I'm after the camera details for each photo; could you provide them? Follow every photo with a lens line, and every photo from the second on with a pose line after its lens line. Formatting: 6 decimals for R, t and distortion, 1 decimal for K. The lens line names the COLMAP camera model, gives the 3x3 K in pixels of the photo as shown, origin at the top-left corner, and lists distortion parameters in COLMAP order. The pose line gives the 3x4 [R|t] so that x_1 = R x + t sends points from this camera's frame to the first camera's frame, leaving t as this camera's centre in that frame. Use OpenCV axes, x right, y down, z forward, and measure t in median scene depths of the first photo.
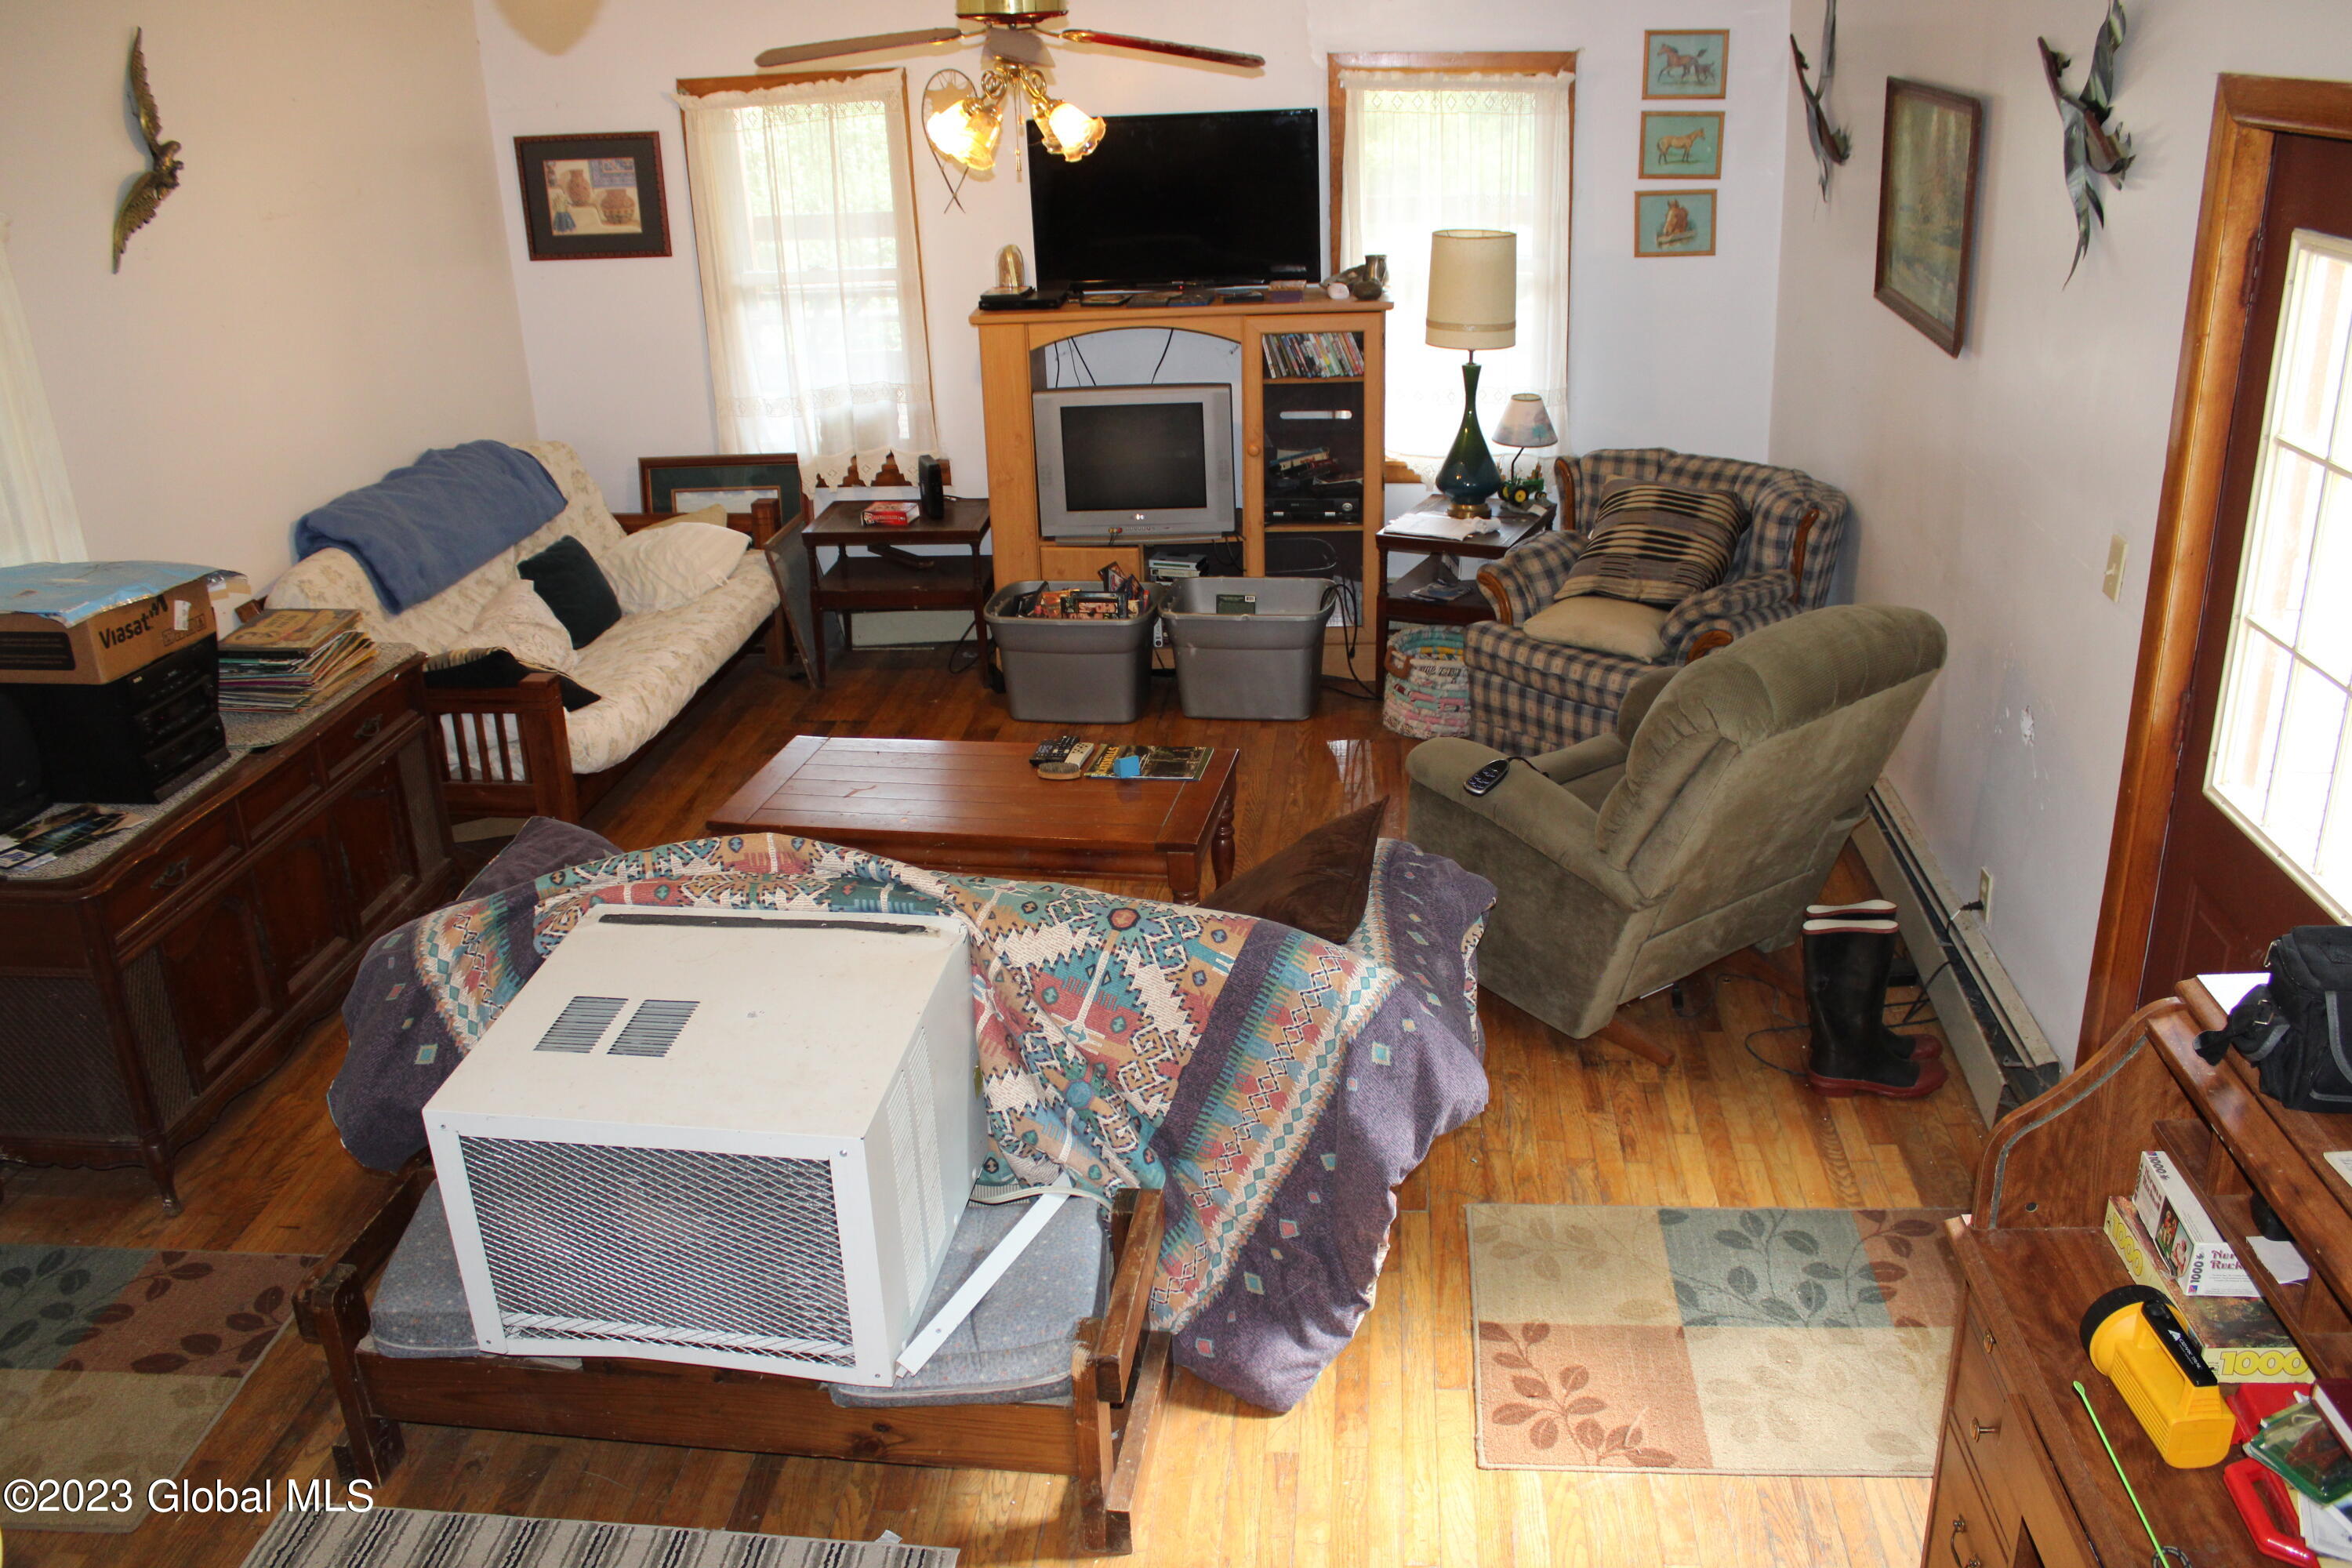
lens RADIAL K [[1937.5, 0, 1176.0], [0, 1937.5, 784.0], [0, 0, 1]] dist [-0.104256, 0.000692]
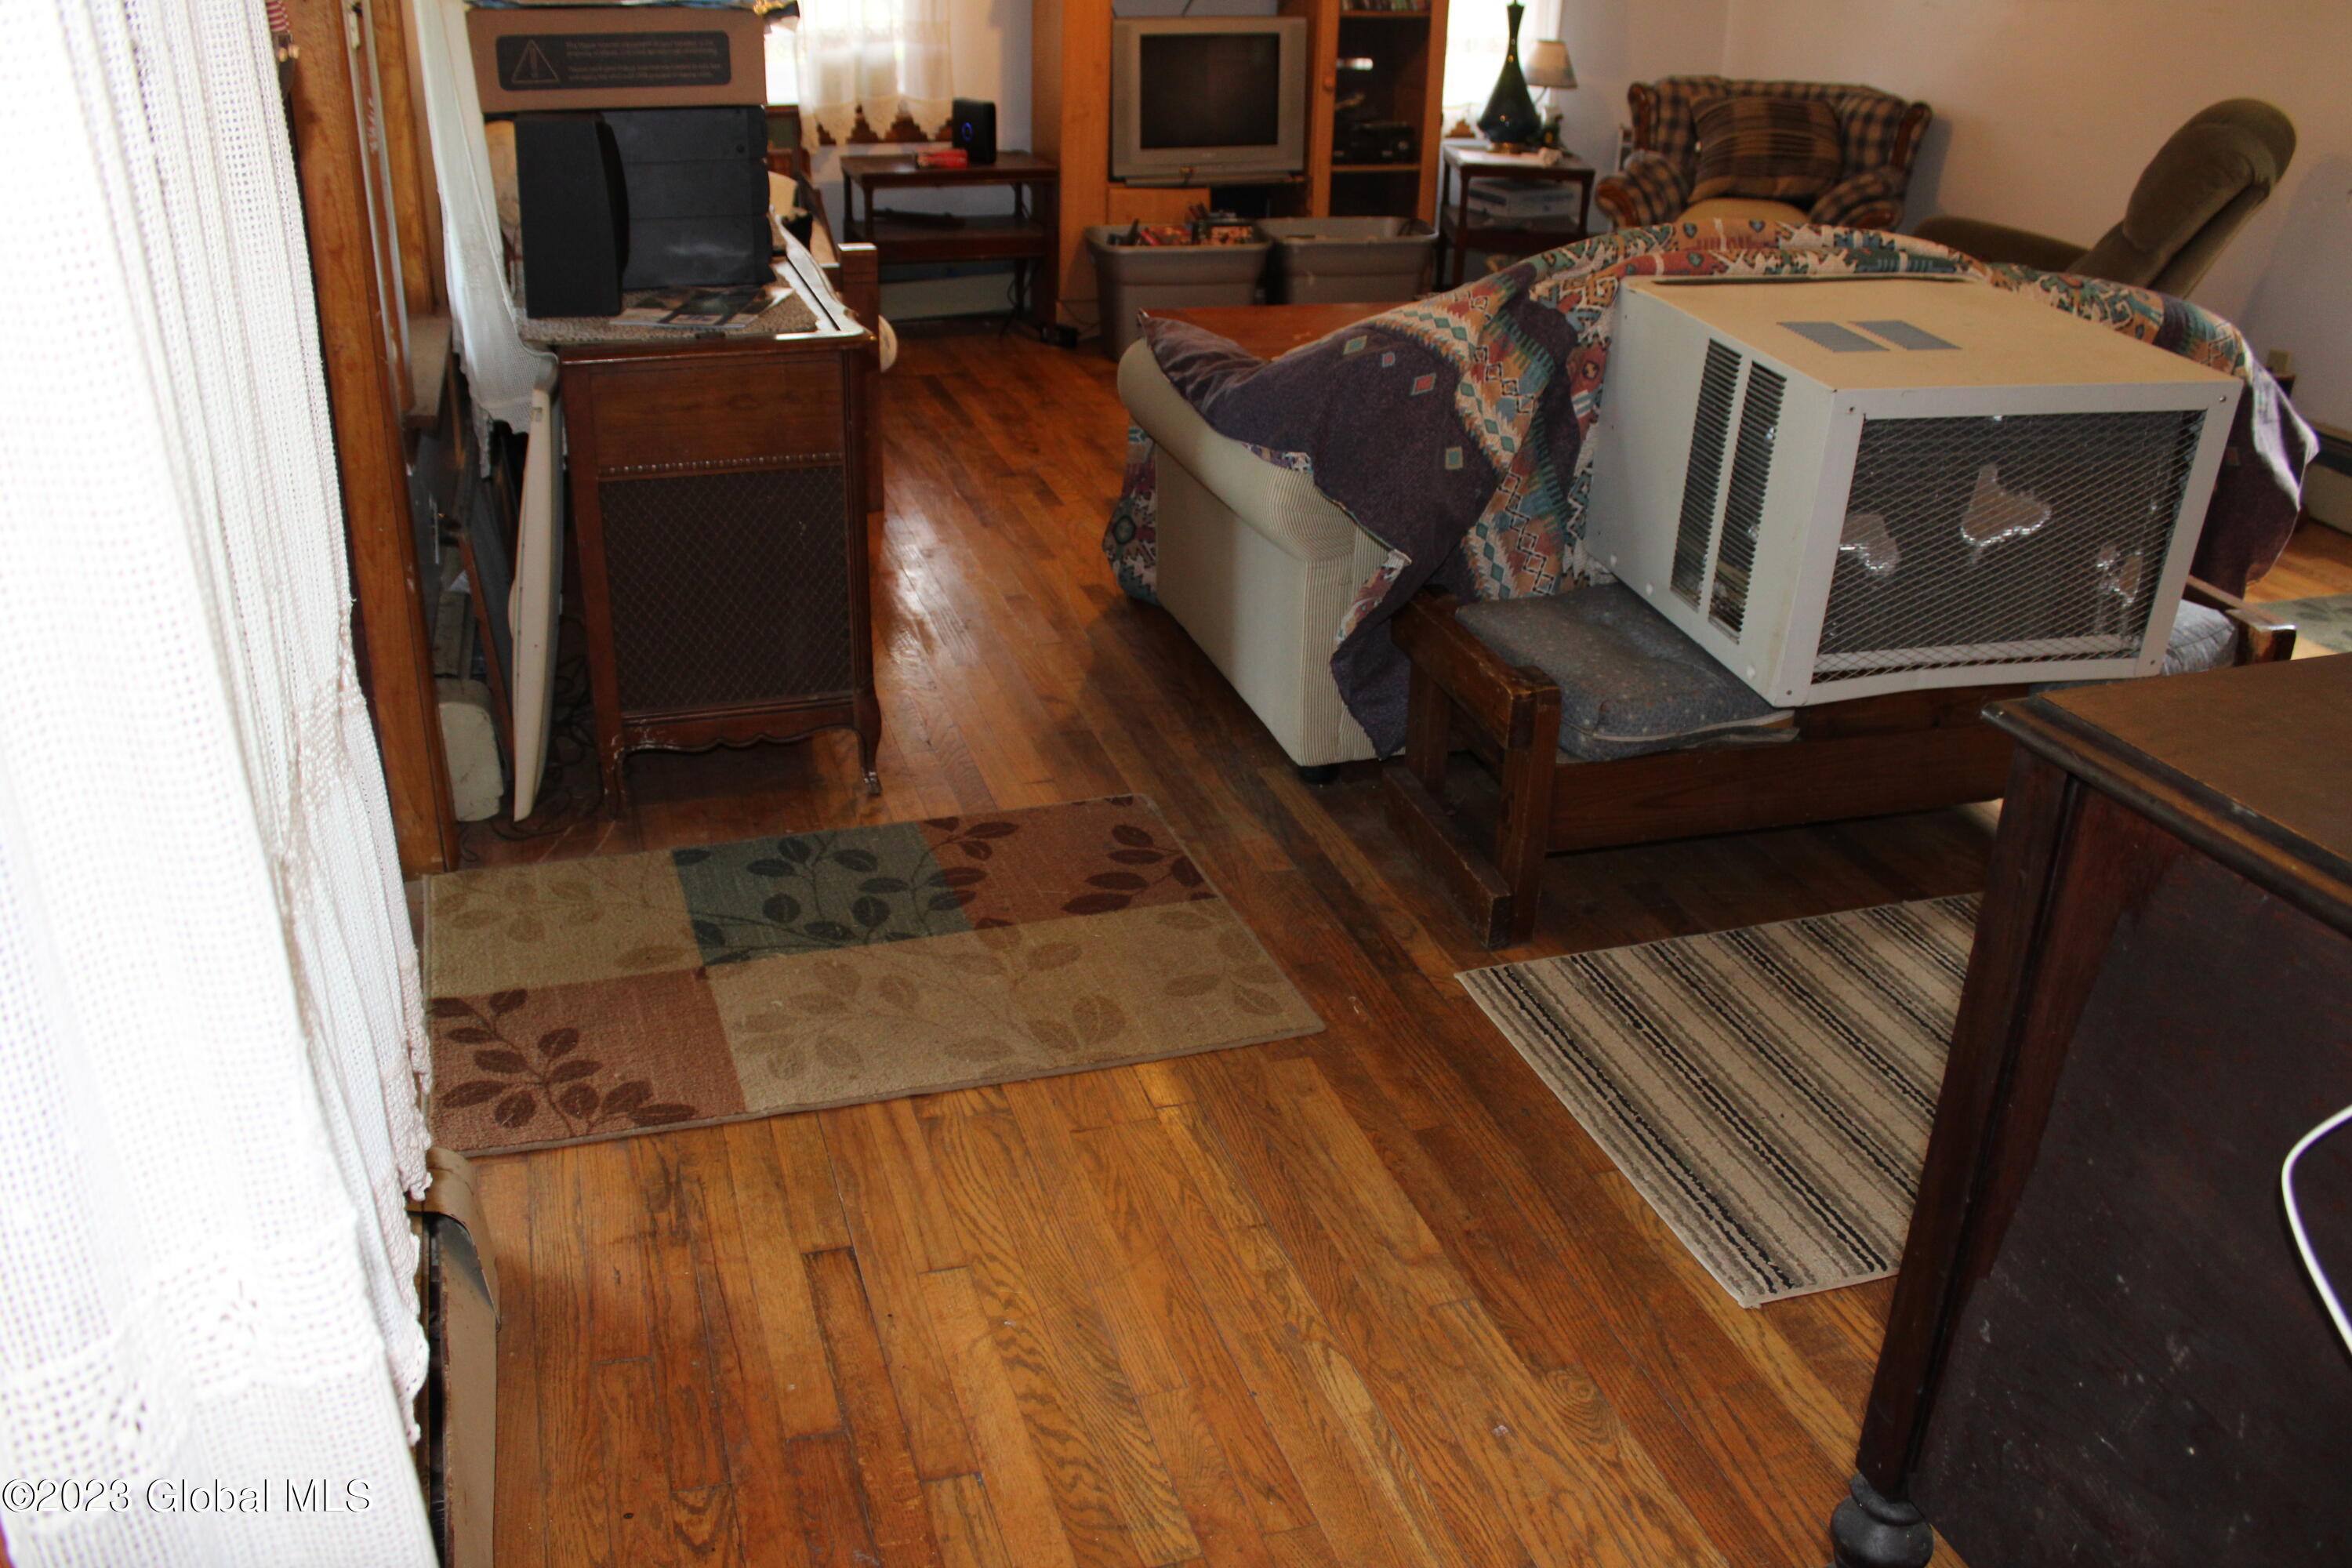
lens RADIAL K [[1893.7, 0, 1176.0], [0, 1893.7, 784.0], [0, 0, 1]] dist [-0.111110, 0.000080]
pose [[0.920906, -0.116365, 0.372009, -0.428356], [0.096952, 0.992786, 0.070540, 0.109585], [-0.377534, -0.028894, 0.925545, 0.126709]]
